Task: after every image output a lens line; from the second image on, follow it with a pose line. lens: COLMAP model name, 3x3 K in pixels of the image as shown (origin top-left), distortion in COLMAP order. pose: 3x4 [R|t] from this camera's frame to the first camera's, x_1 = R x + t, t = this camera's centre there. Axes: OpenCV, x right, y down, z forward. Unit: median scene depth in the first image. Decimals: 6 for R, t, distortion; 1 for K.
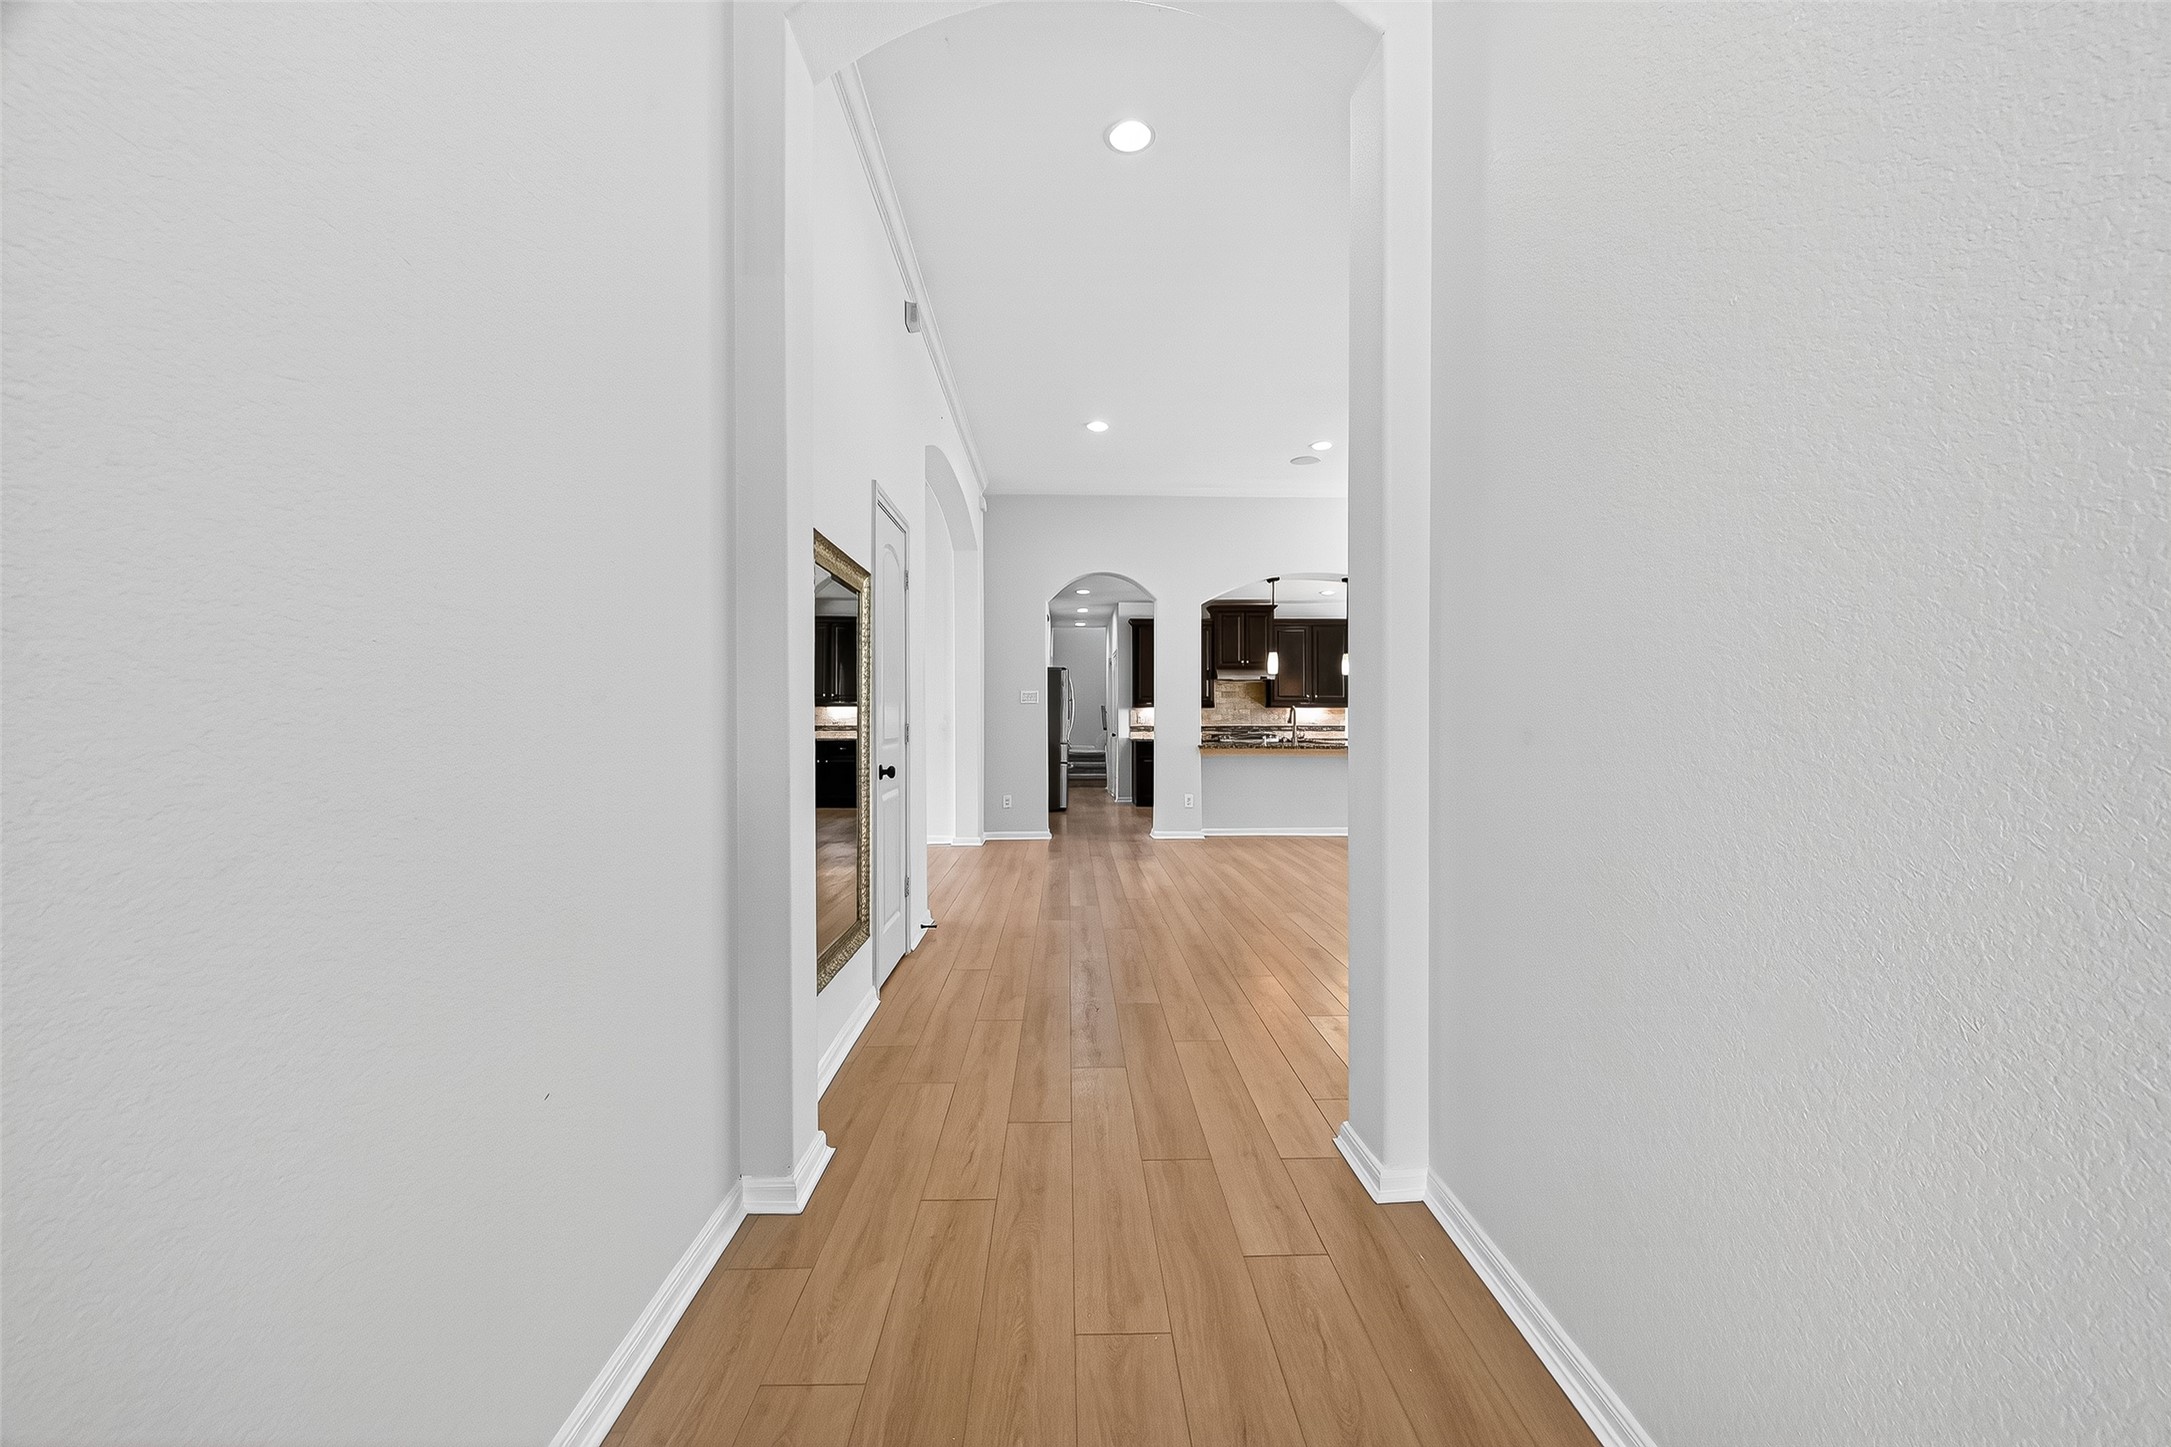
lens RADIAL K [[871.7, 0, 1085.4], [0, 871.7, 721.4], [0, 0, 1]] dist [0.012147, -0.000112]
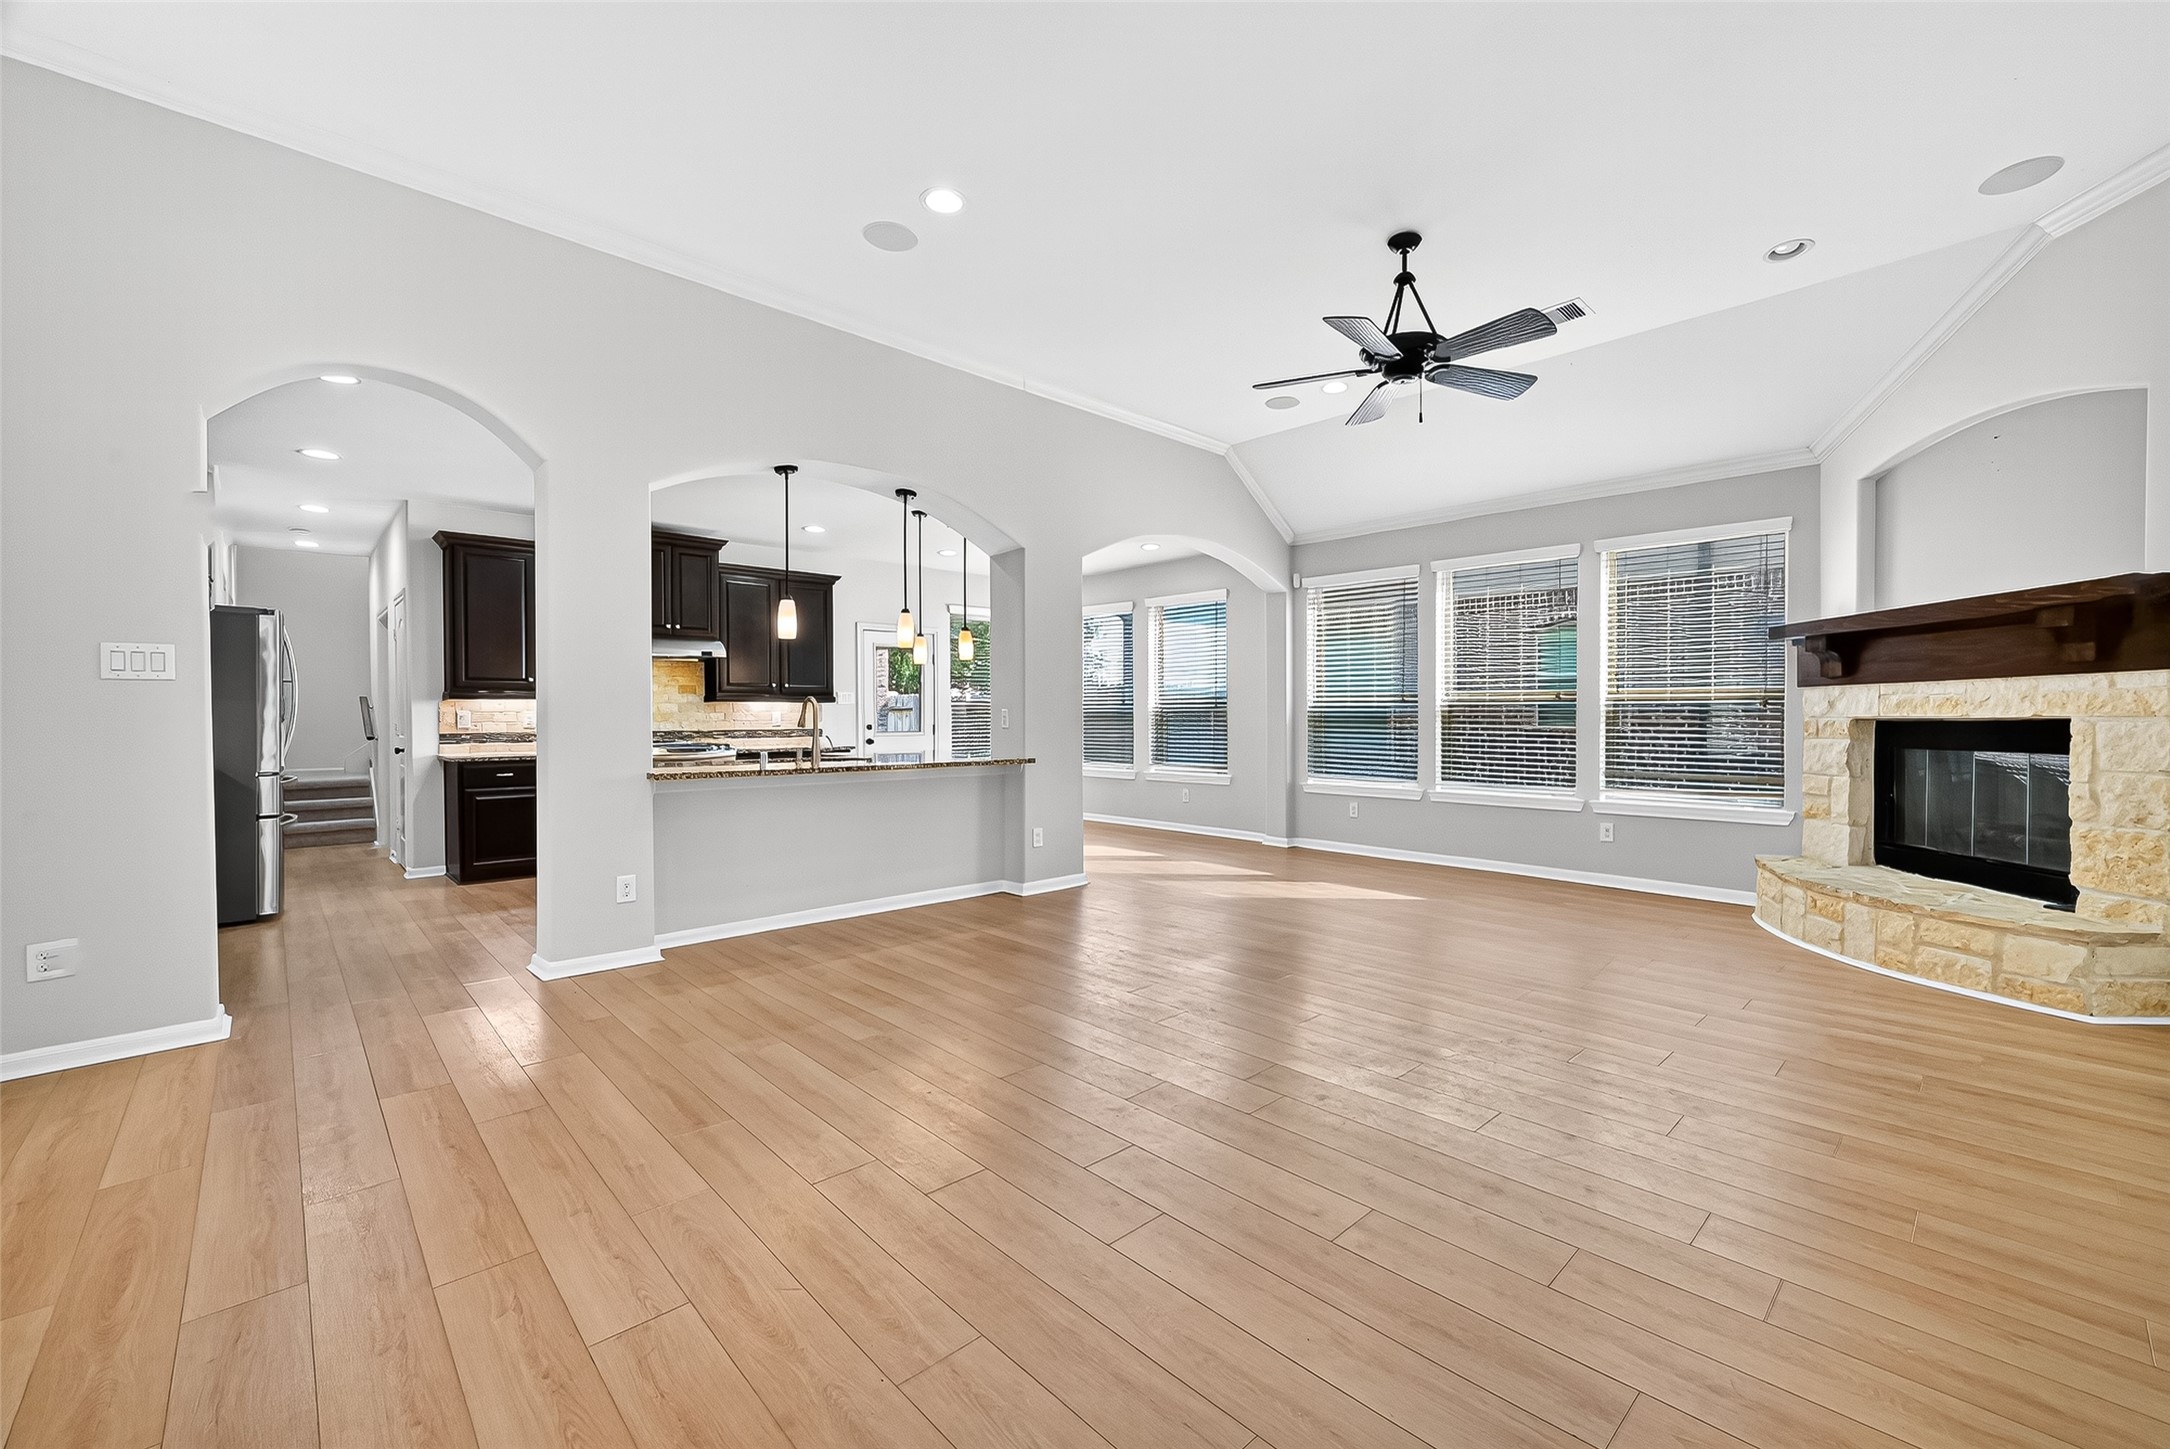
lens RADIAL K [[871.3, 0, 1104.1], [0, 871.3, 721.8], [0, 0, 1]] dist [0.012147, -0.000112]
pose [[0.741057, -0.008362, 0.671390, -0.008584], [0.006388, 0.999965, 0.005404, -0.002253], [-0.671412, 0.000284, 0.741085, 0.335389]]
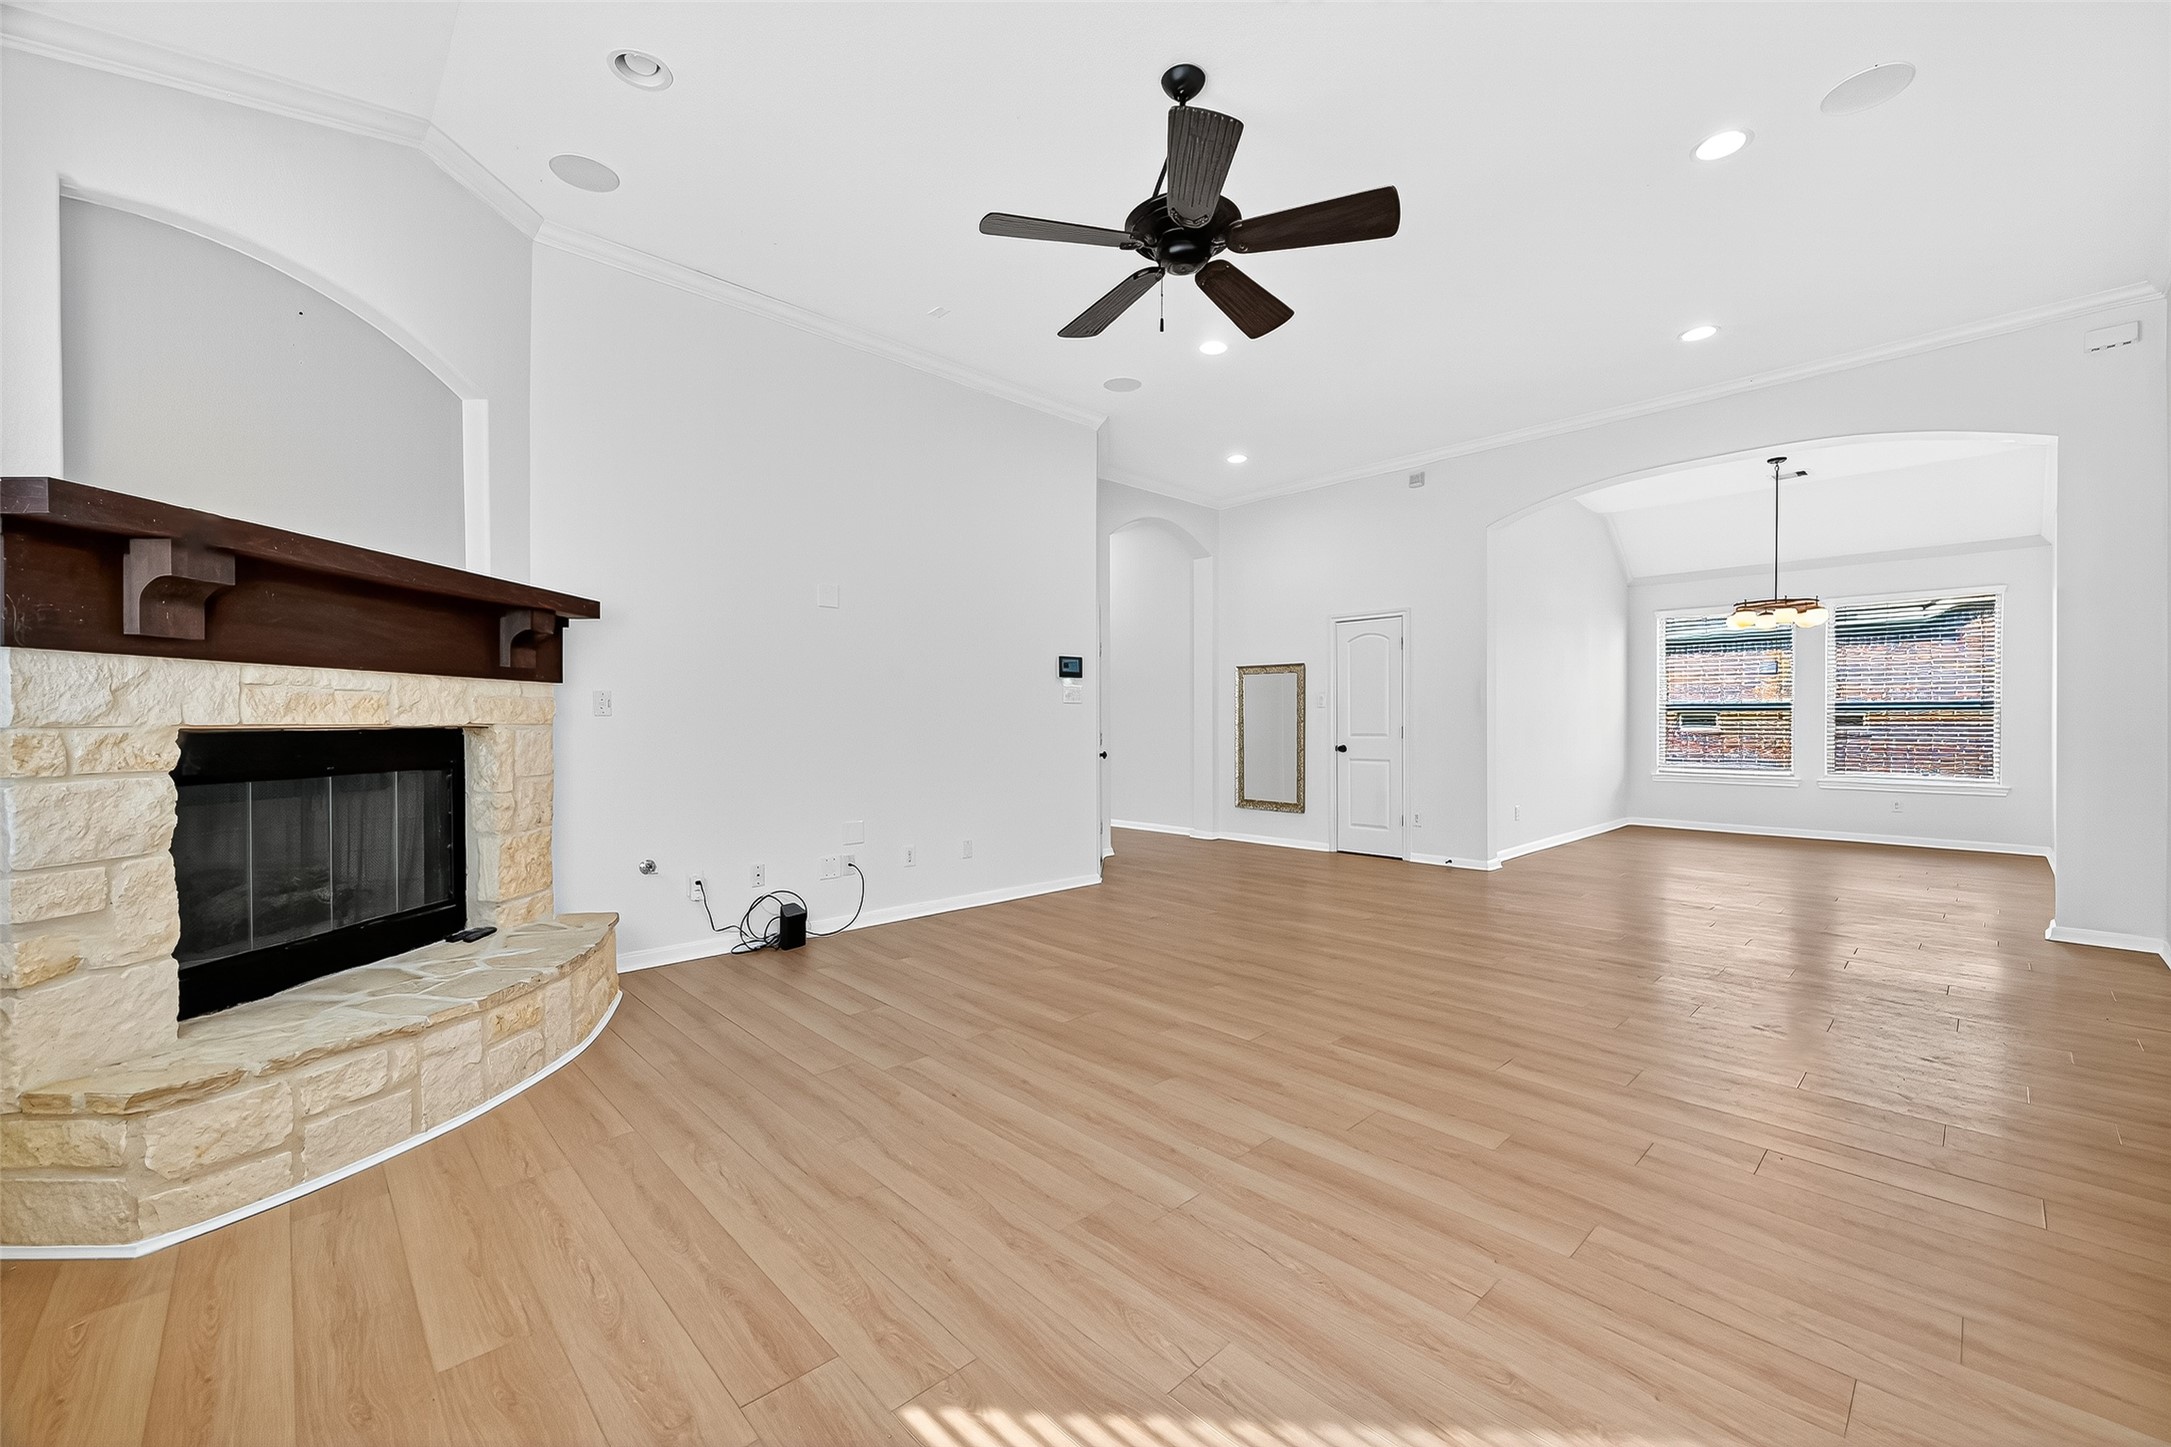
lens RADIAL K [[871.7, 0, 1088.8], [0, 871.7, 721.7], [0, 0, 1]] dist [0.012147, -0.000112]
pose [[-0.741781, -0.002173, -0.670639, 0.508008], [-0.001878, 0.999998, -0.001163, -0.001096], [0.670640, 0.000397, -0.741783, 0.686286]]
